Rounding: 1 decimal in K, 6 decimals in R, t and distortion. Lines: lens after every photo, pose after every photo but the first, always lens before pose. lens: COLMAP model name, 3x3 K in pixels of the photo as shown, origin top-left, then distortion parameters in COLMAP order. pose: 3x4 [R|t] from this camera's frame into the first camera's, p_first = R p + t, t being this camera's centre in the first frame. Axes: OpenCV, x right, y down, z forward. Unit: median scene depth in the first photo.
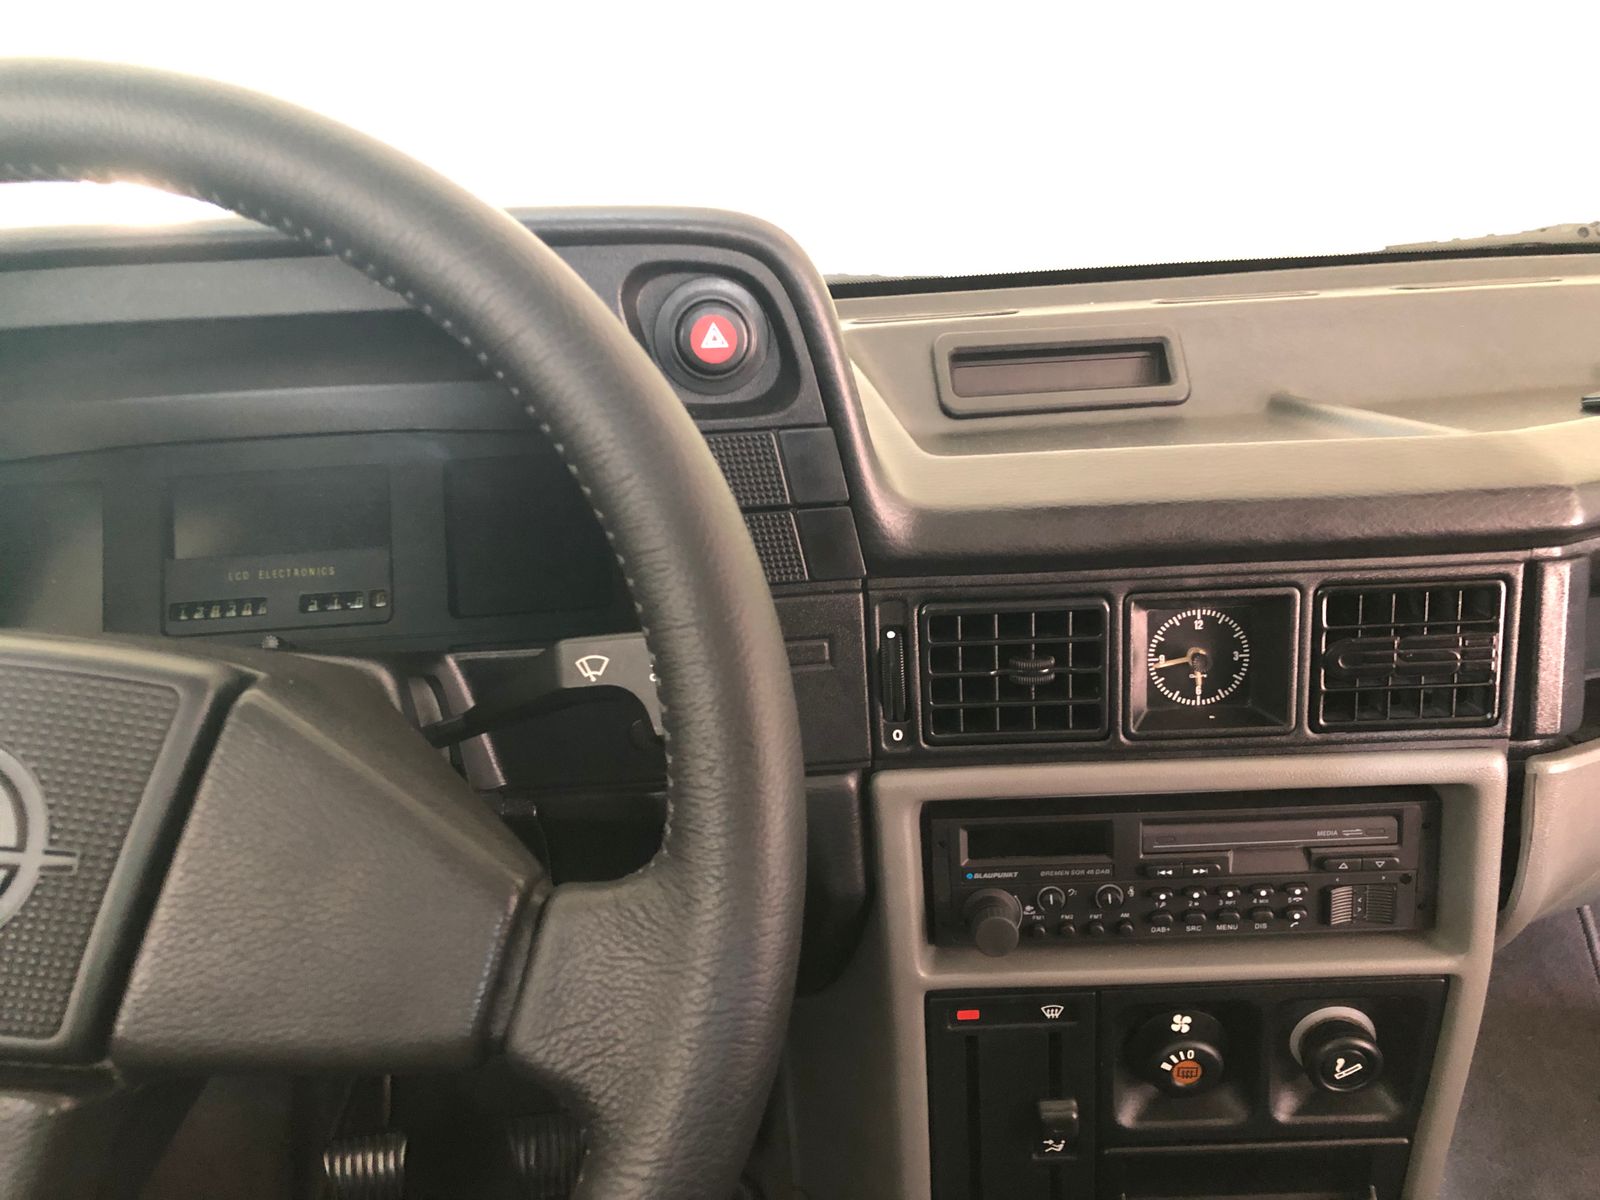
lens RADIAL K [[1300.3, 0, 800.0], [0, 1300.3, 600.0], [0, 0, 1]] dist [0.004432, -0.008172]
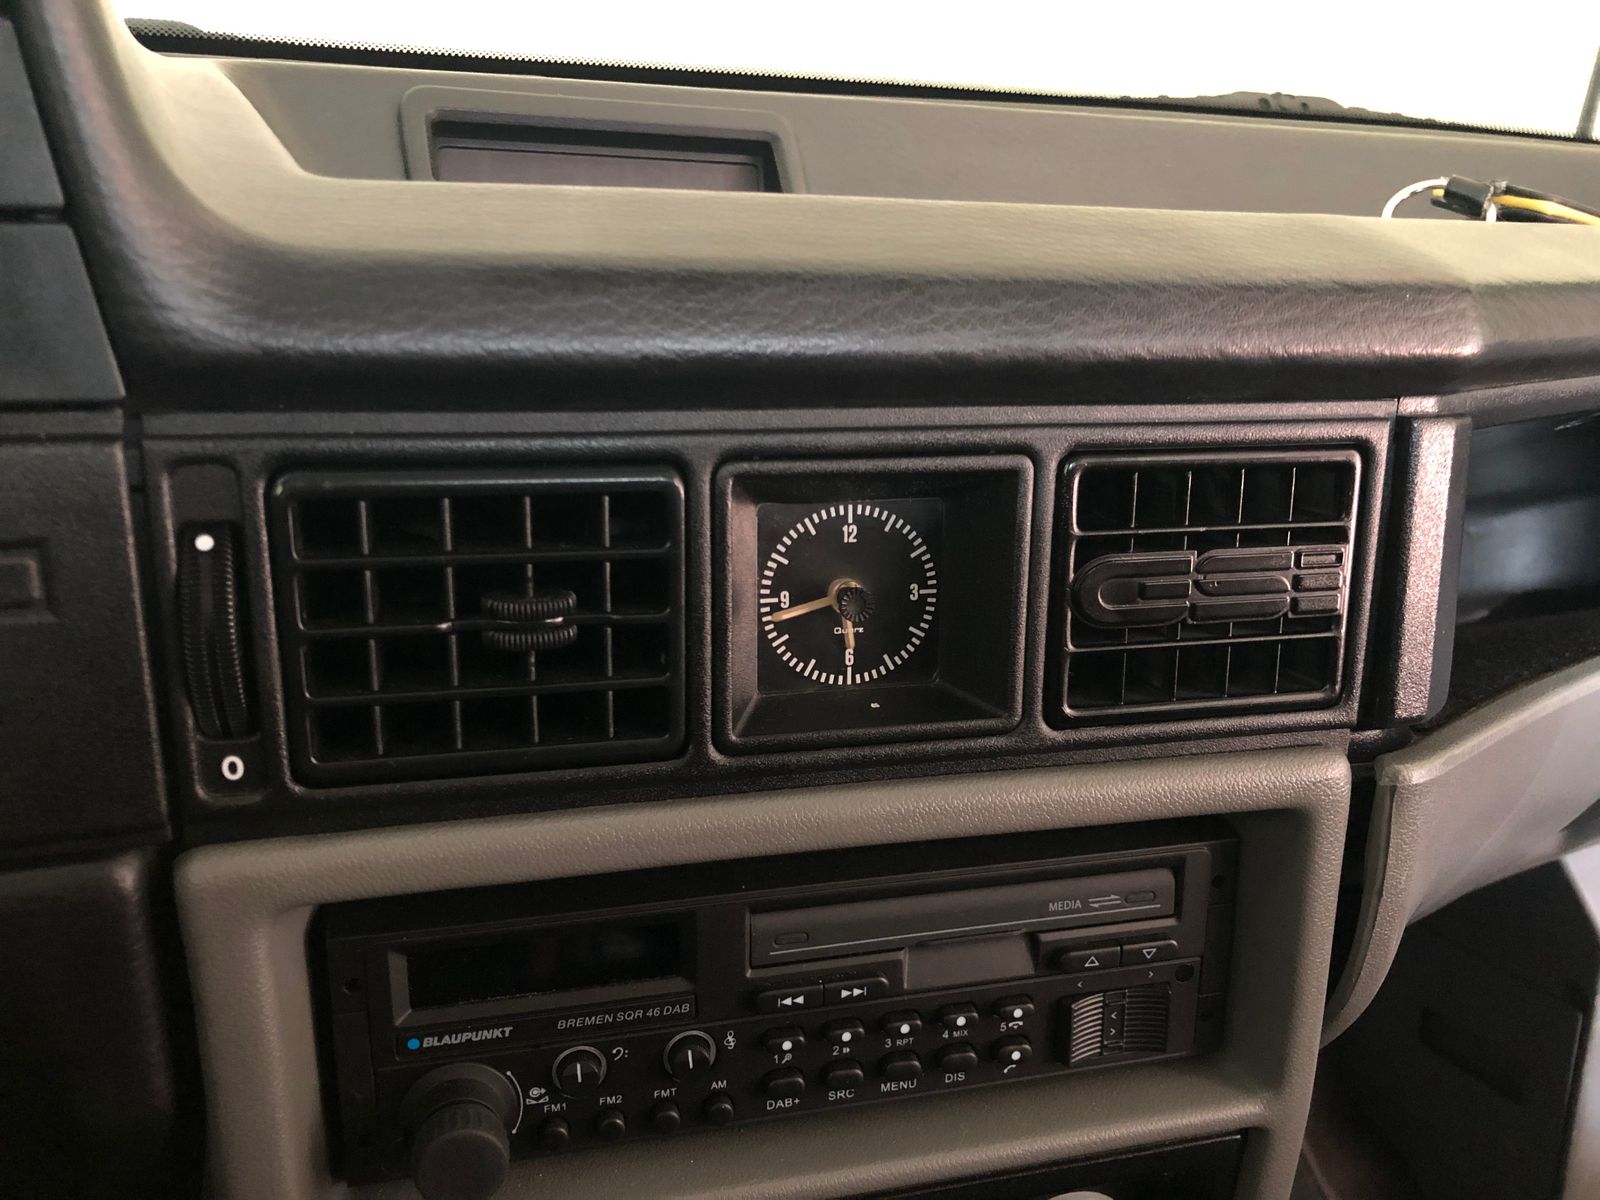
lens RADIAL K [[1300.3, 0, 800.0], [0, 1300.3, 600.0], [0, 0, 1]] dist [0.004432, -0.008172]
pose [[0.951593, -0.005512, 0.307311, 0.123510], [0.006196, 0.999980, -0.001250, 0.046981], [-0.307298, 0.003094, 0.951608, 0.501179]]
